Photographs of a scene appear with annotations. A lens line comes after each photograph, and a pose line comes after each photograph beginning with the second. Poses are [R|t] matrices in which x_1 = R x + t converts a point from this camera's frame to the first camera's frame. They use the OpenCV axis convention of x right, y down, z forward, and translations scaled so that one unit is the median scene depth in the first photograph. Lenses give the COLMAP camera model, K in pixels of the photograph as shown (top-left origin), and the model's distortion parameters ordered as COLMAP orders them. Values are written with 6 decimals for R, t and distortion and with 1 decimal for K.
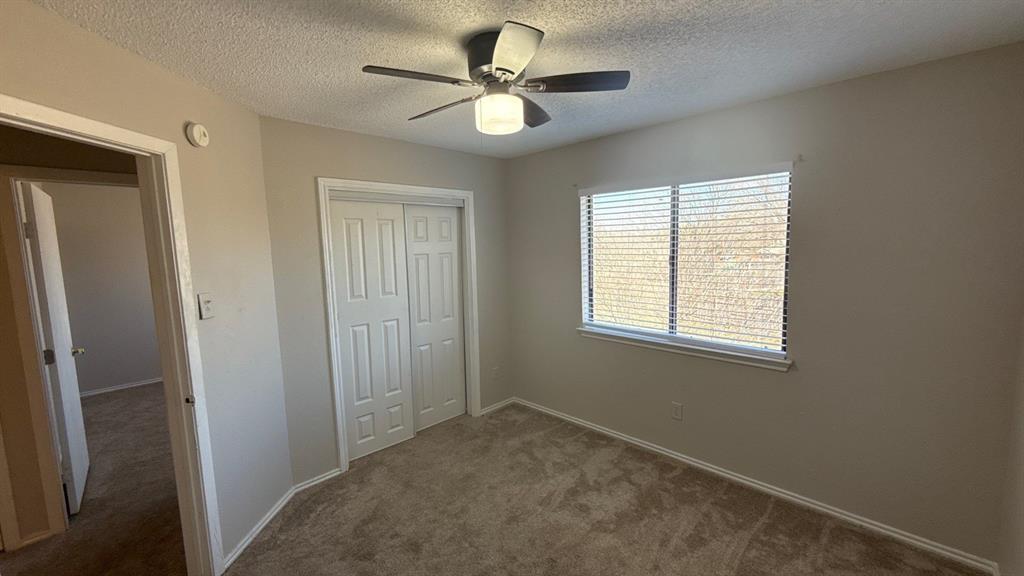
lens RADIAL K [[408.2, 0, 513.0], [0, 408.2, 287.1], [0, 0, 1]] dist [-0.000403, -0.000042]
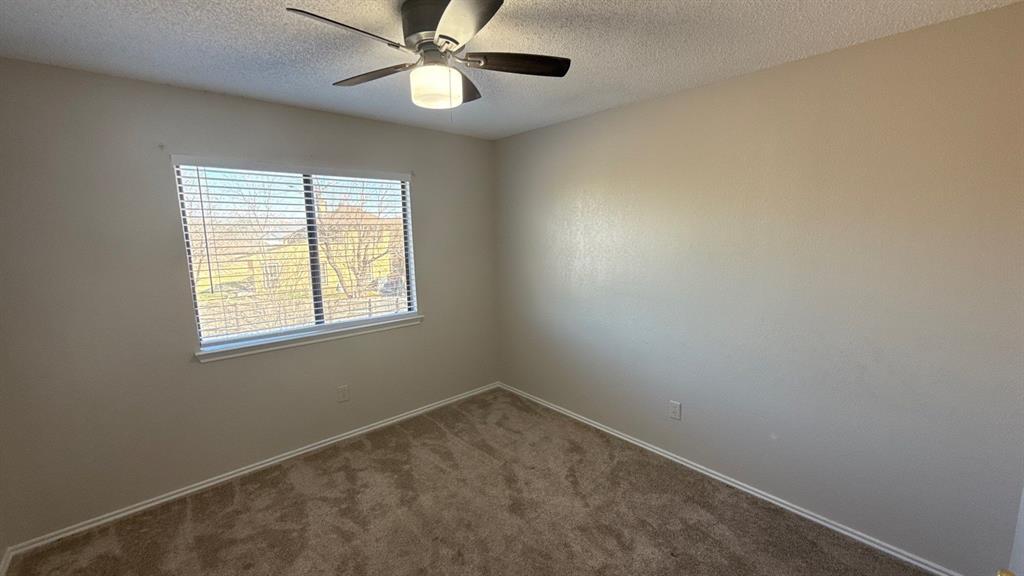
lens RADIAL K [[408.2, 0, 513.0], [0, 408.2, 287.1], [0, 0, 1]] dist [-0.000403, -0.000042]
pose [[0.055299, -0.118251, 0.991443, -0.636875], [0.120059, 0.986545, 0.110970, -0.032604], [-0.991226, 0.112895, 0.068752, 0.512164]]
